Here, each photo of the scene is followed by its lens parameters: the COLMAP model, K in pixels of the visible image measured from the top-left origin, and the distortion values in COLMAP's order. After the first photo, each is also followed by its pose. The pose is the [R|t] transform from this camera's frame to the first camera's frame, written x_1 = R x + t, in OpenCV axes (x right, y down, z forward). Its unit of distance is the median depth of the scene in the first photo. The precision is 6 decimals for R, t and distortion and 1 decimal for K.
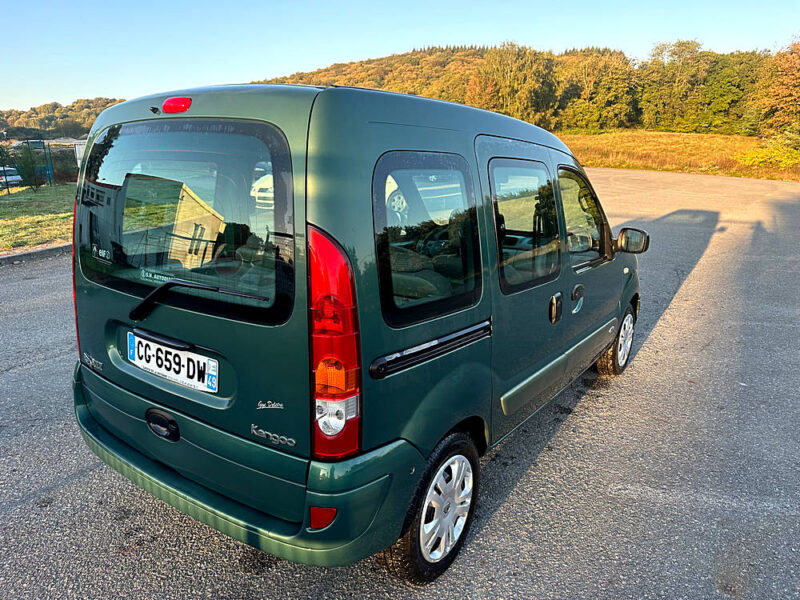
lens RADIAL K [[584.1, 0, 400.0], [0, 584.1, 300.0], [0, 0, 1]] dist [-0.000541, -0.003531]
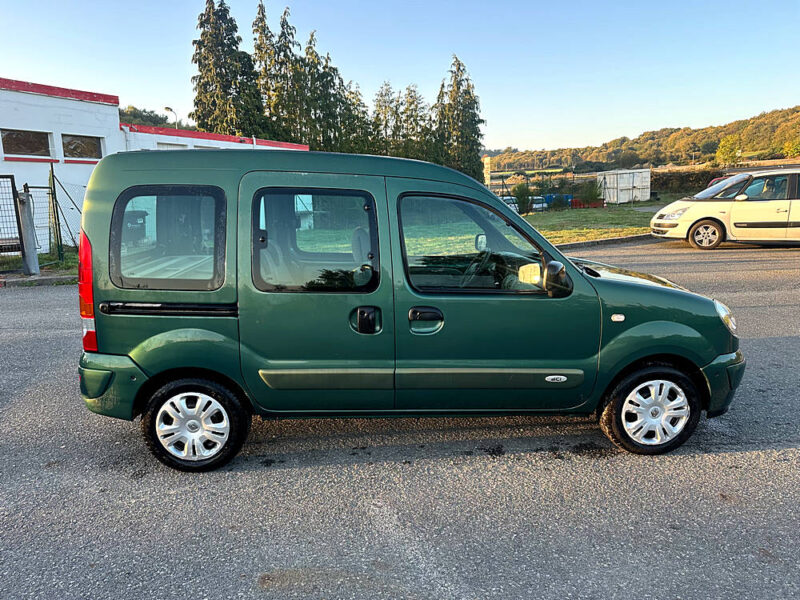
lens RADIAL K [[584.1, 0, 400.0], [0, 584.1, 300.0], [0, 0, 1]] dist [-0.000541, -0.003531]
pose [[0.595262, 0.128793, -0.793143, 0.077697], [-0.163744, 0.985802, 0.037185, -0.004948], [0.786671, 0.107737, 0.607900, 0.024916]]
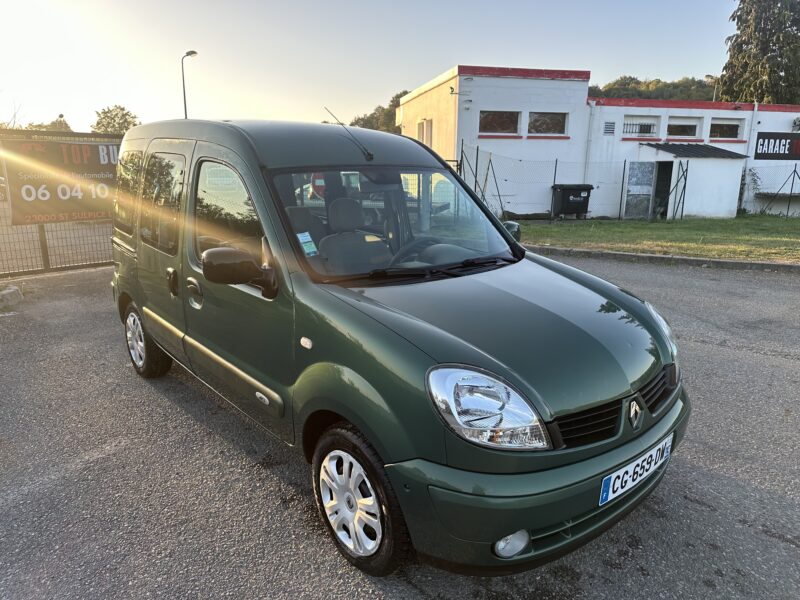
lens RADIAL K [[584.1, 0, 400.0], [0, 584.1, 300.0], [0, 0, 1]] dist [-0.000541, -0.003531]
pose [[-0.305954, 0.195766, -0.931702, 0.080785], [-0.225356, 0.935927, 0.270657, -0.024404], [0.924990, 0.292773, -0.242234, 0.113200]]
